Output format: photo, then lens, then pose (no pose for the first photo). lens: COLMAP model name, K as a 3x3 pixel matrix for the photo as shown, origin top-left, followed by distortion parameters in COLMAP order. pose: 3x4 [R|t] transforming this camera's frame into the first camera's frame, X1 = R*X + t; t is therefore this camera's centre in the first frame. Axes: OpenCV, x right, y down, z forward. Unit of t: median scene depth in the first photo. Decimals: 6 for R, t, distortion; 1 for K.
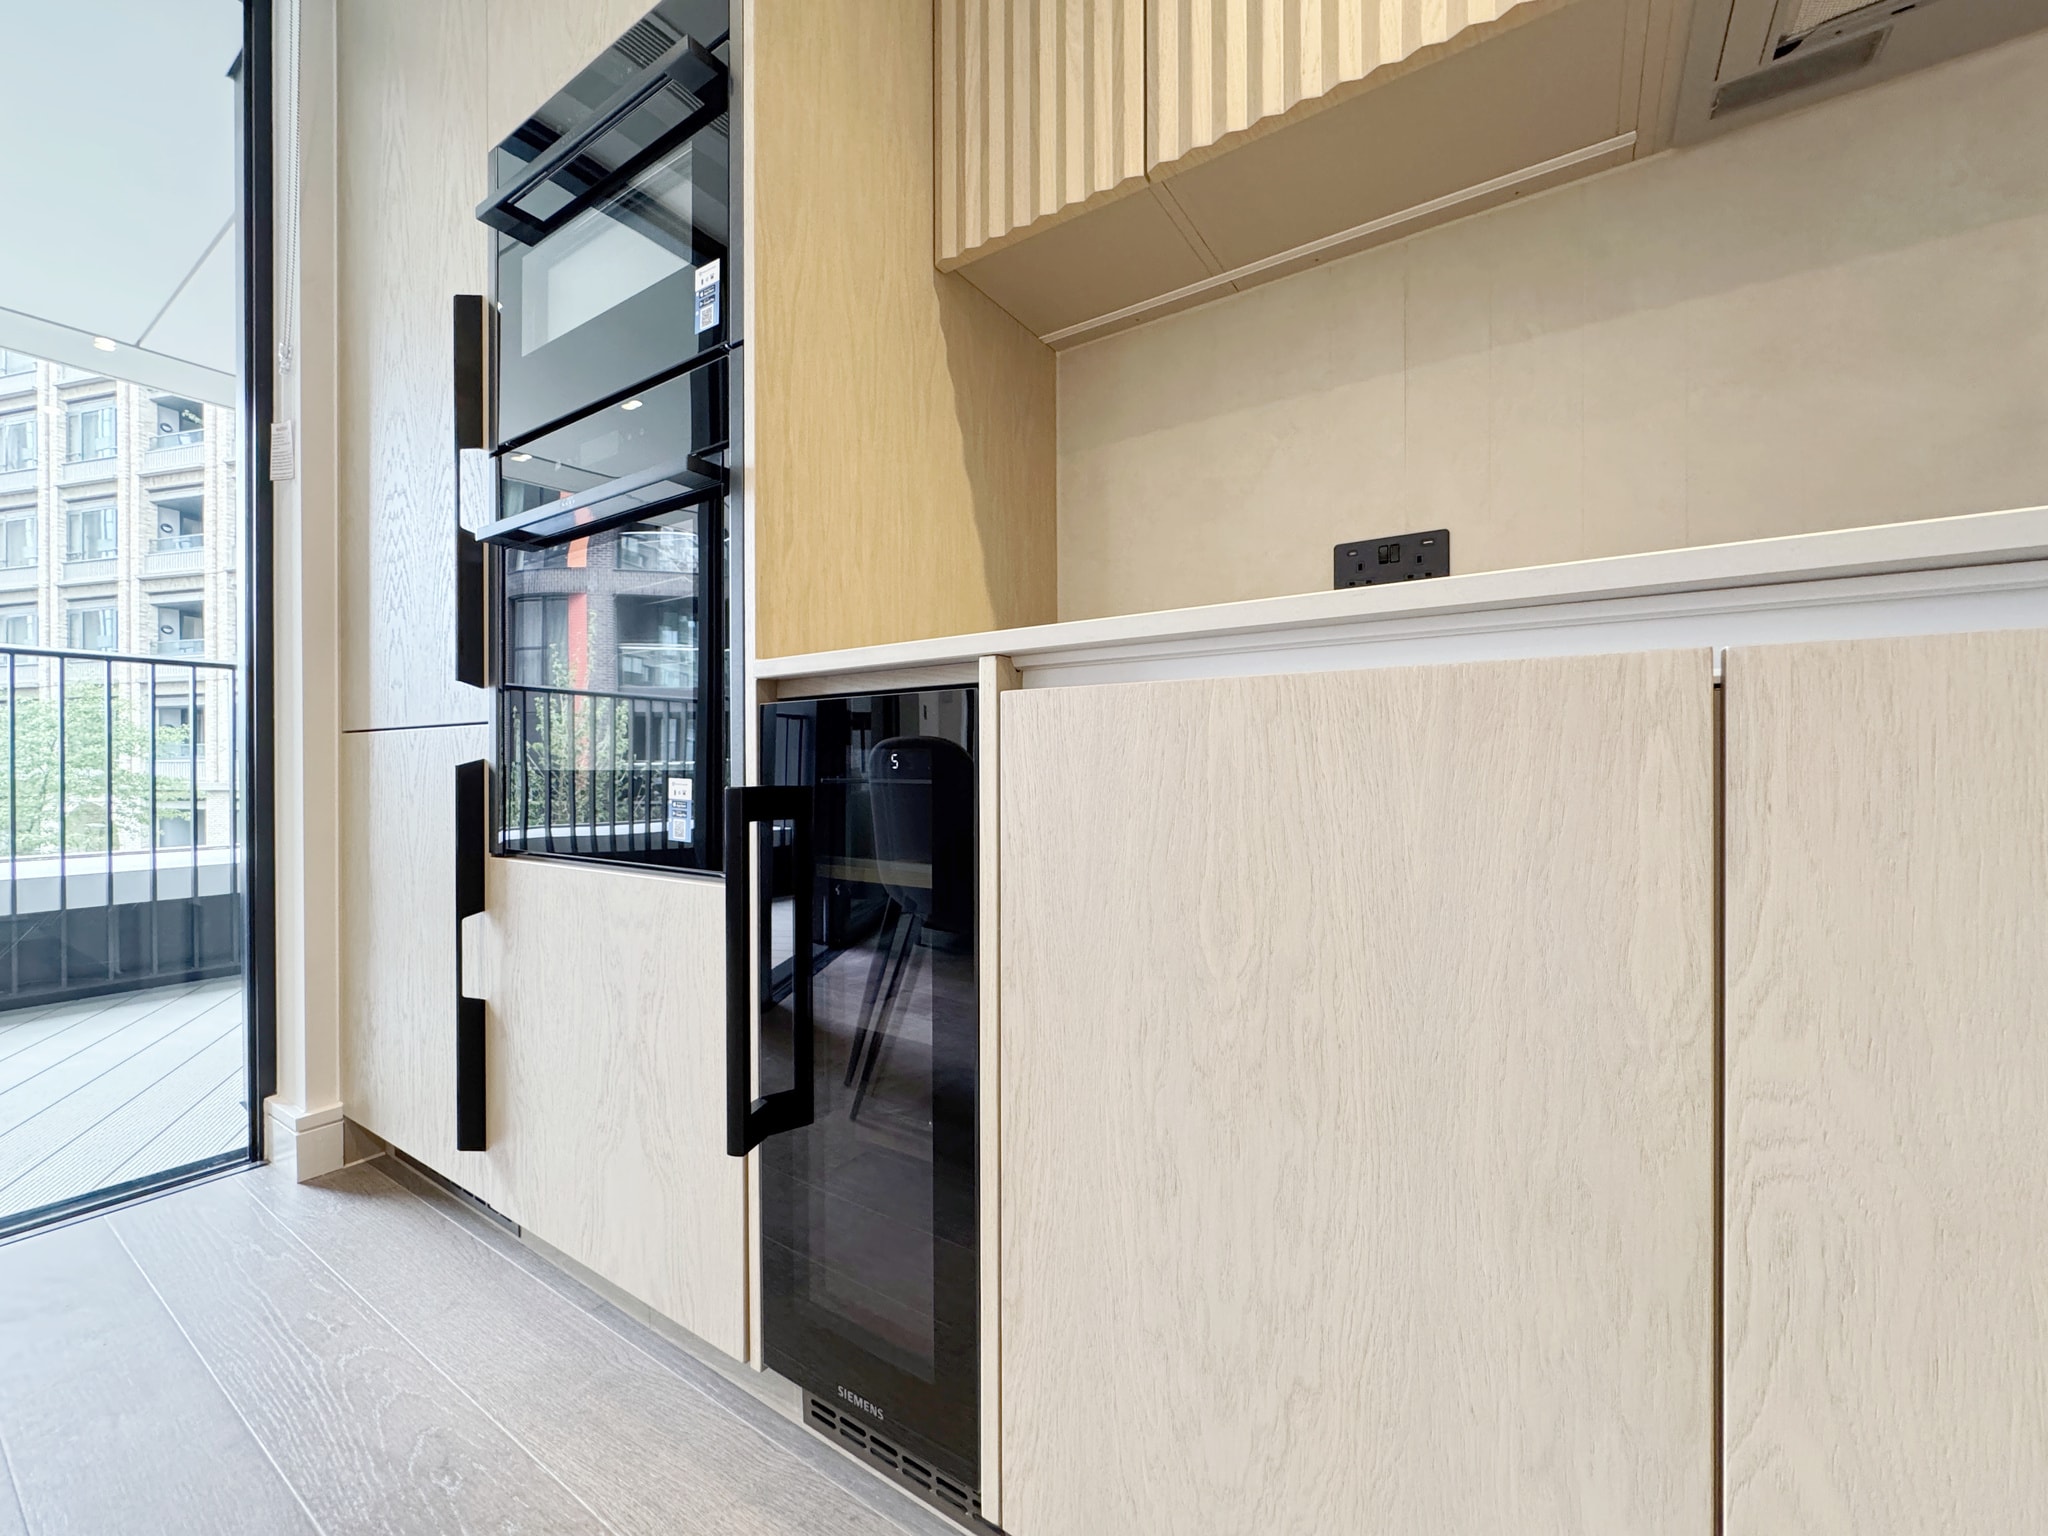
lens RADIAL K [[819.6, 0, 1028.2], [0, 819.6, 770.7], [0, 0, 1]] dist [-0.007734, 0.001394]
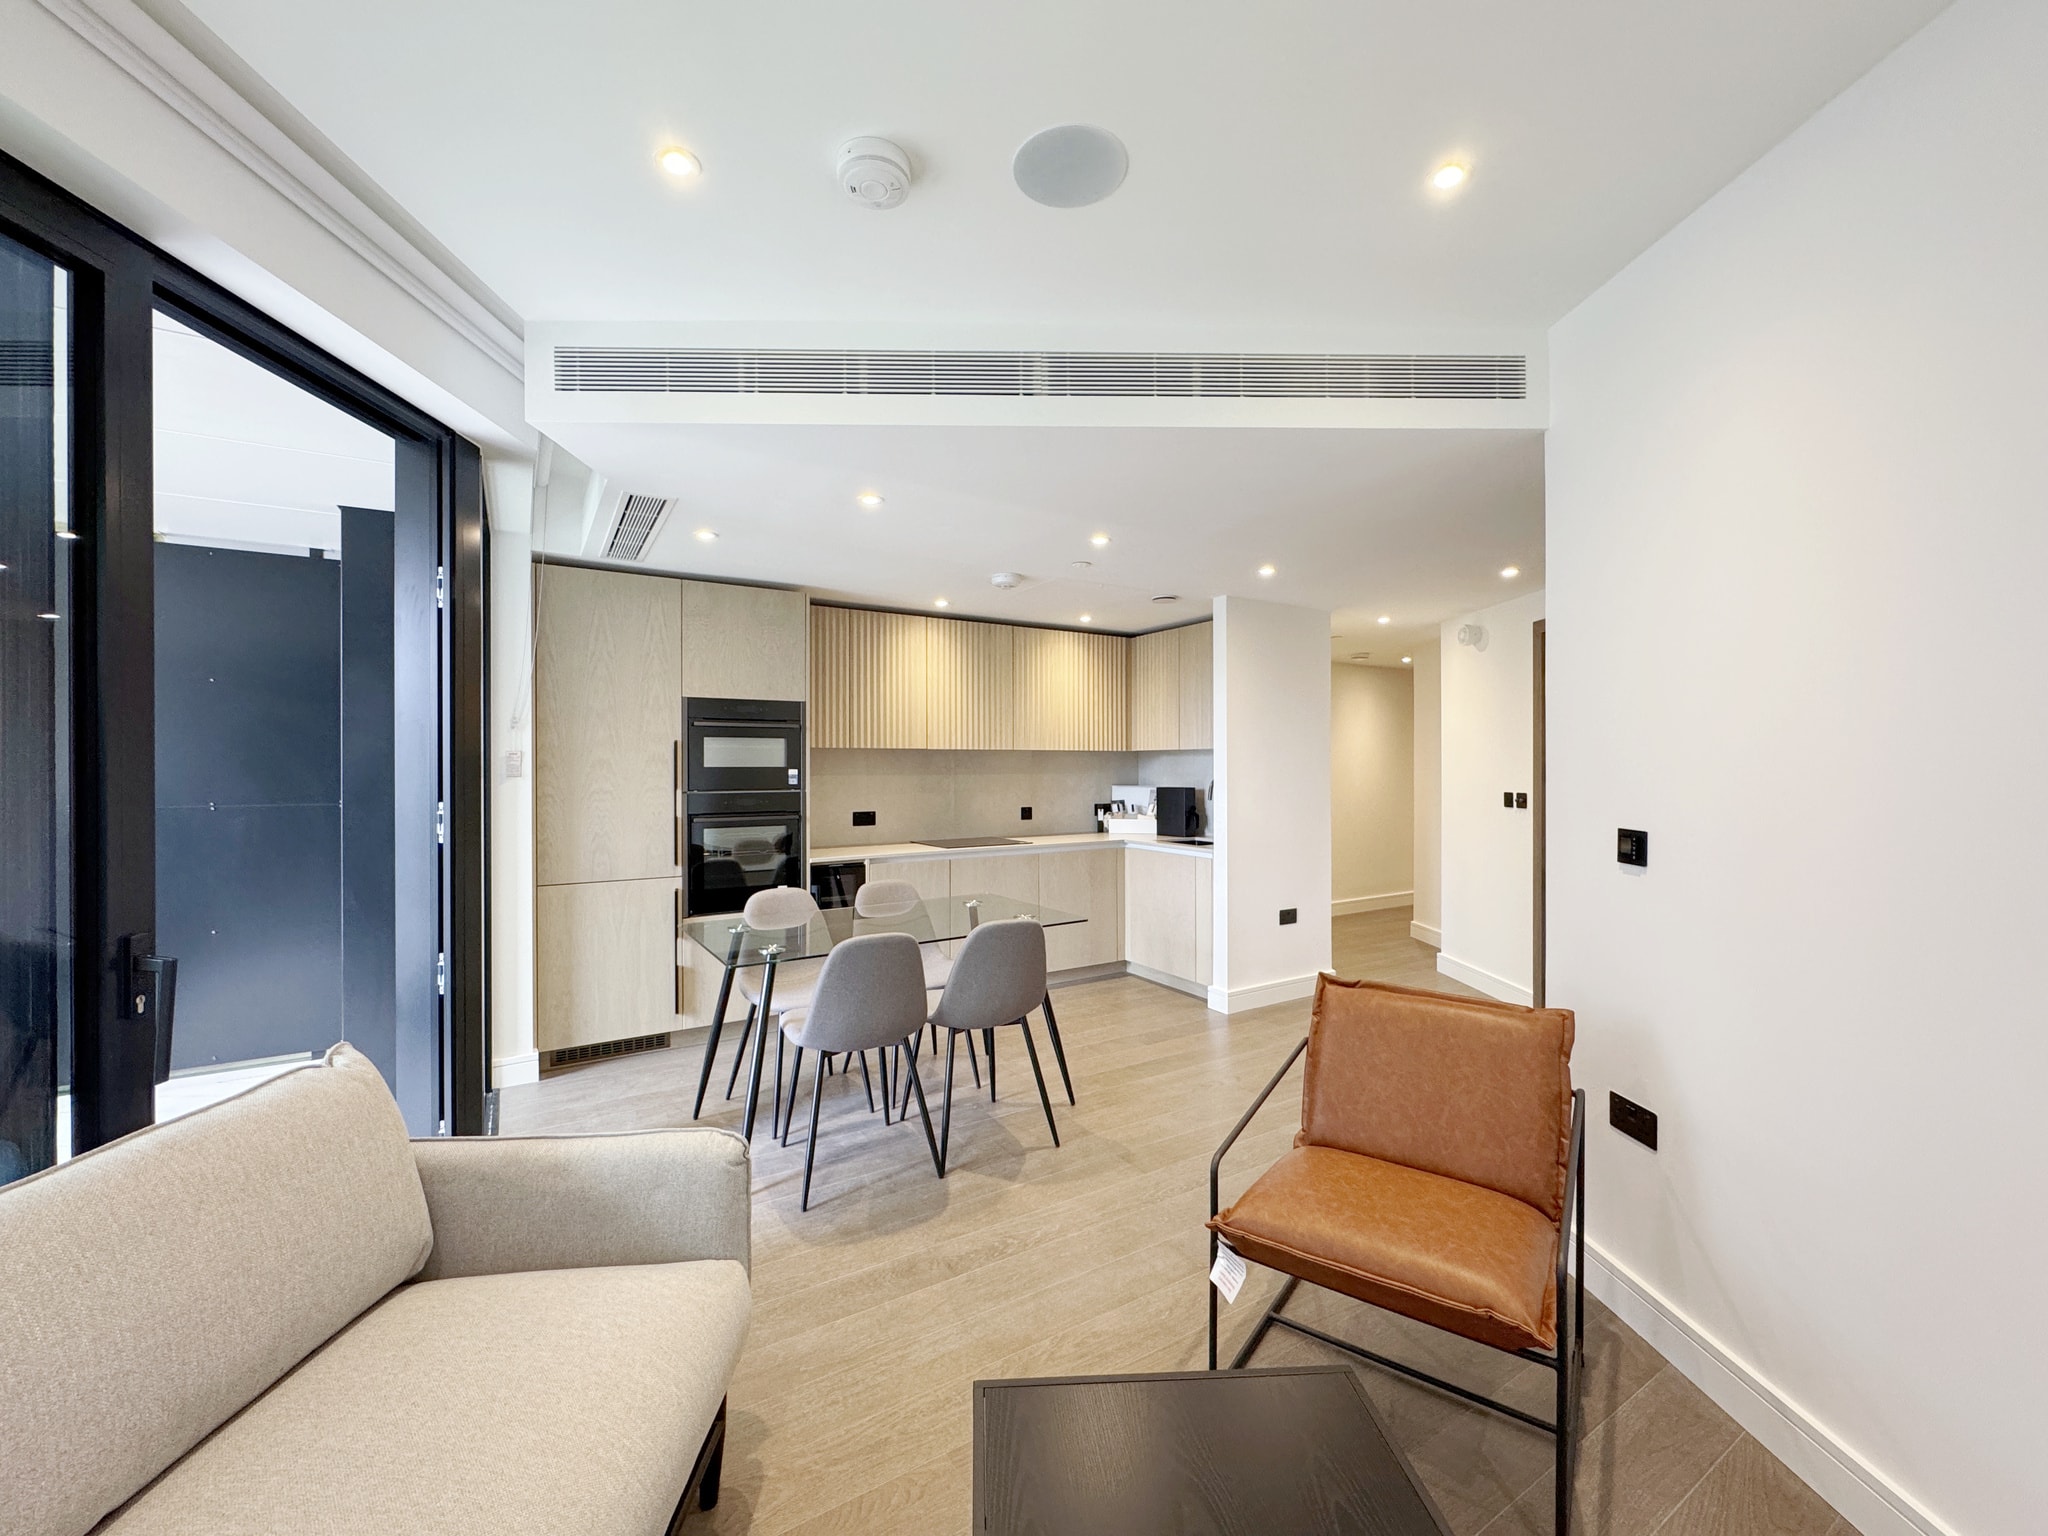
lens RADIAL K [[819.6, 0, 1026.2], [0, 819.6, 770.5], [0, 0, 1]] dist [-0.007734, 0.001394]
pose [[0.410581, -0.003993, 0.911815, -2.375299], [0.003524, 0.999990, 0.002792, -0.376348], [-0.911817, 0.002067, 0.410591, -1.198698]]
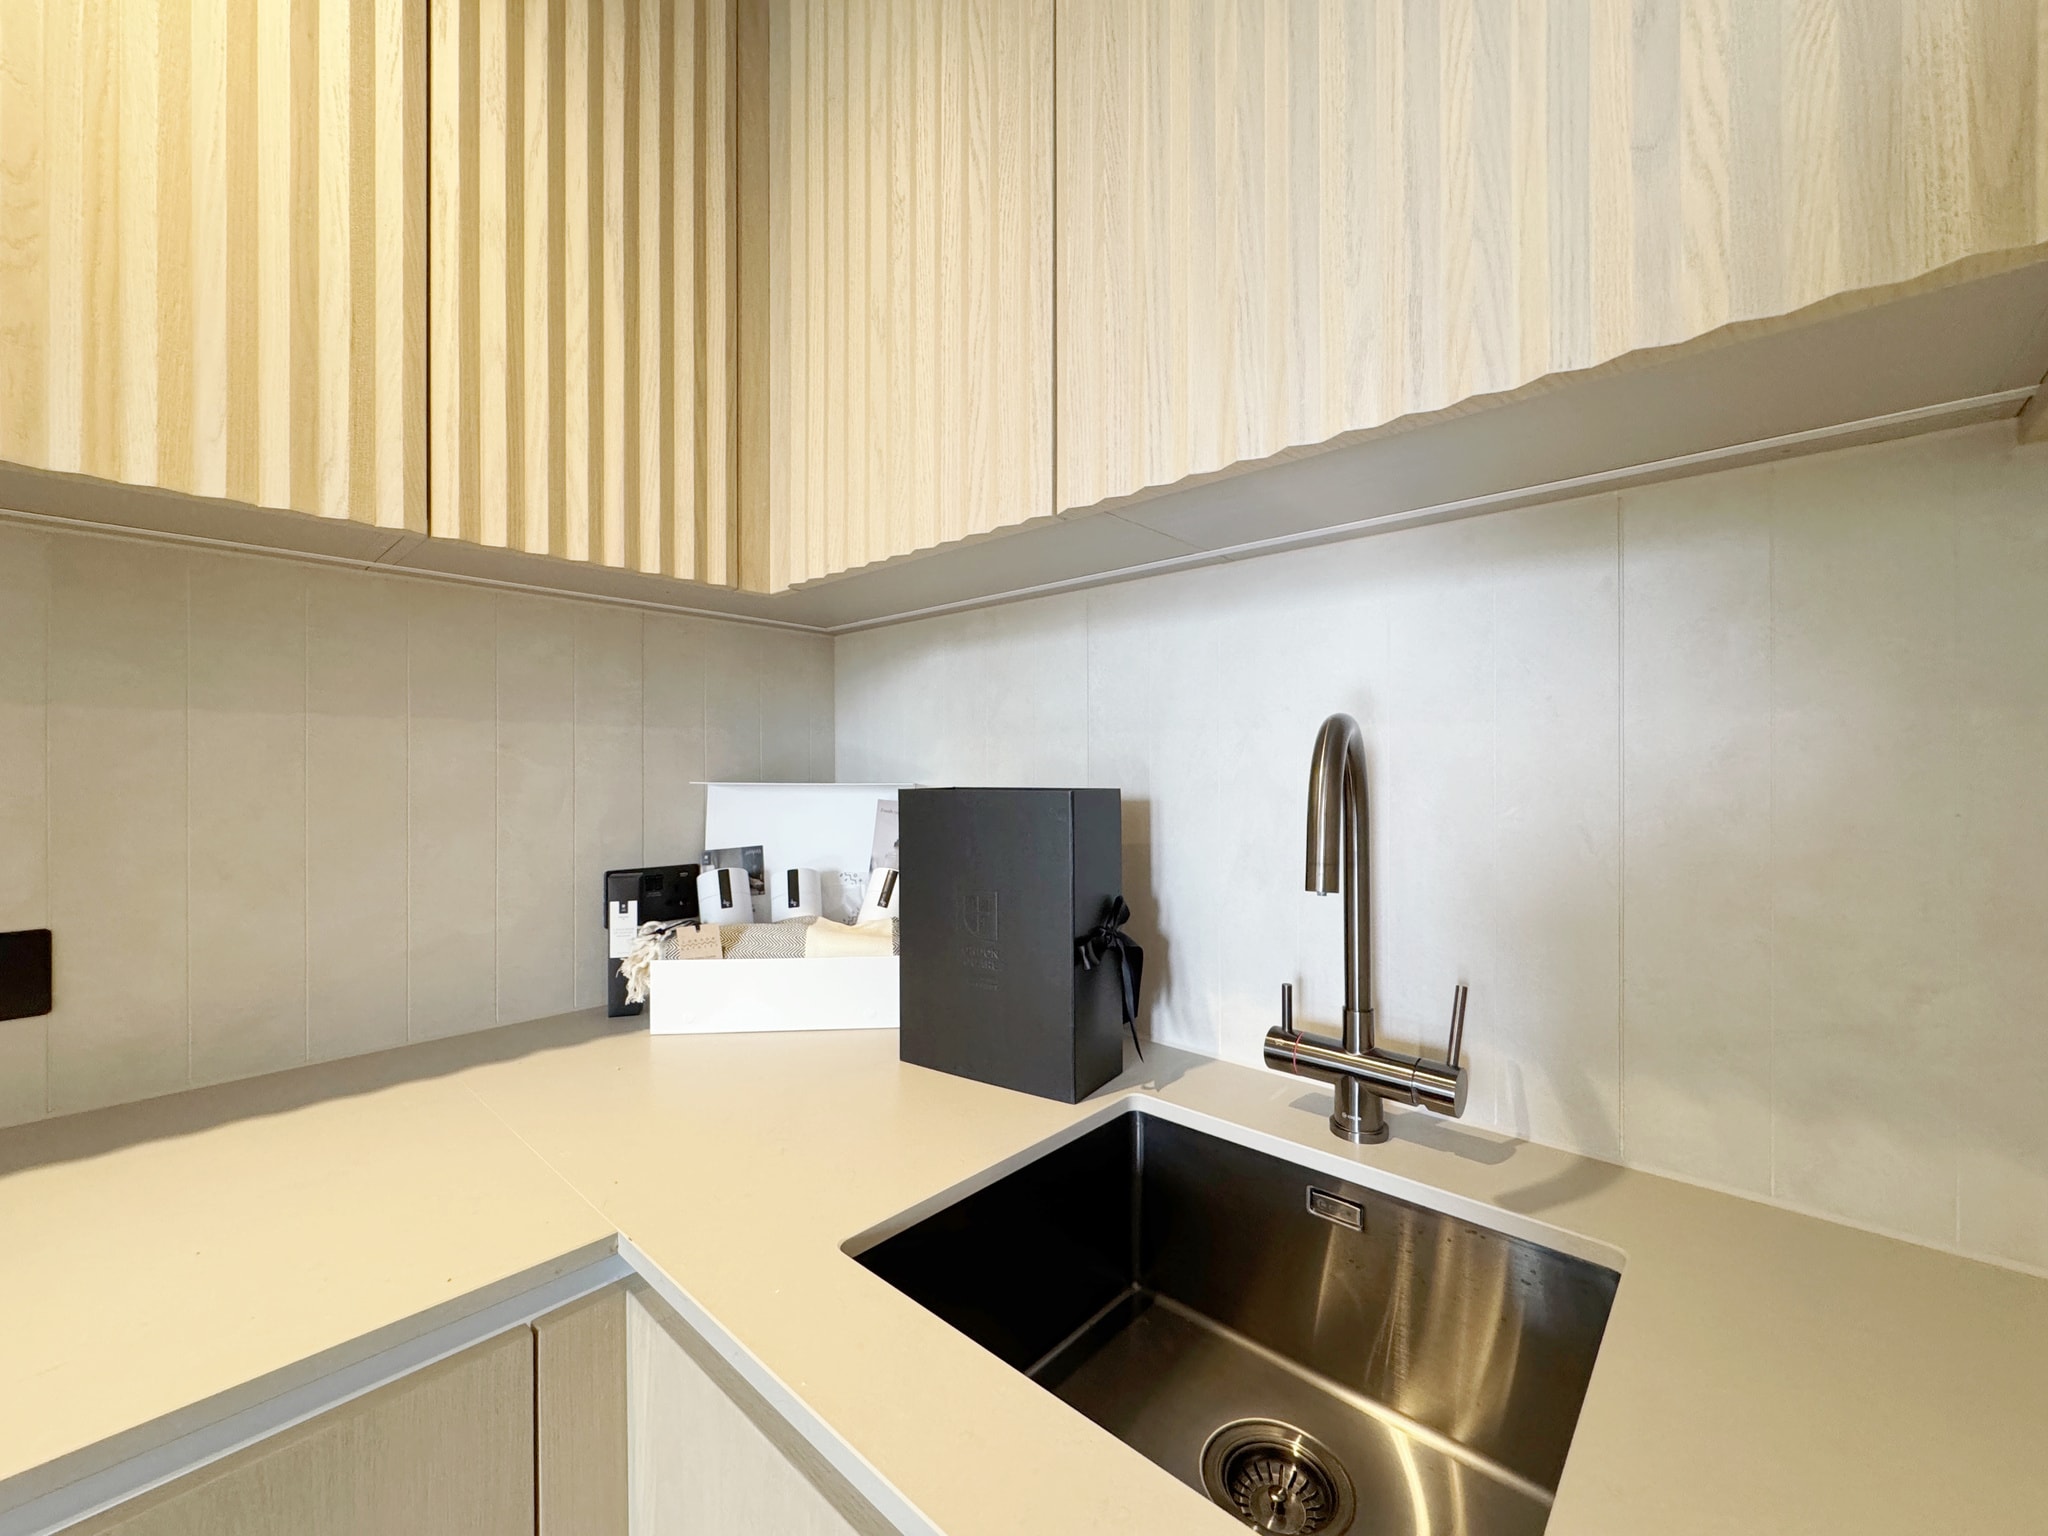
lens RADIAL K [[819.6, 0, 1019.5], [0, 819.6, 770.3], [0, 0, 1]] dist [-0.007734, 0.001394]
pose [[0.142438, -0.005713, 0.989787, 0.544518], [0.005734, 0.999971, 0.004947, -0.307365], [-0.989787, 0.004971, 0.142467, -0.419359]]
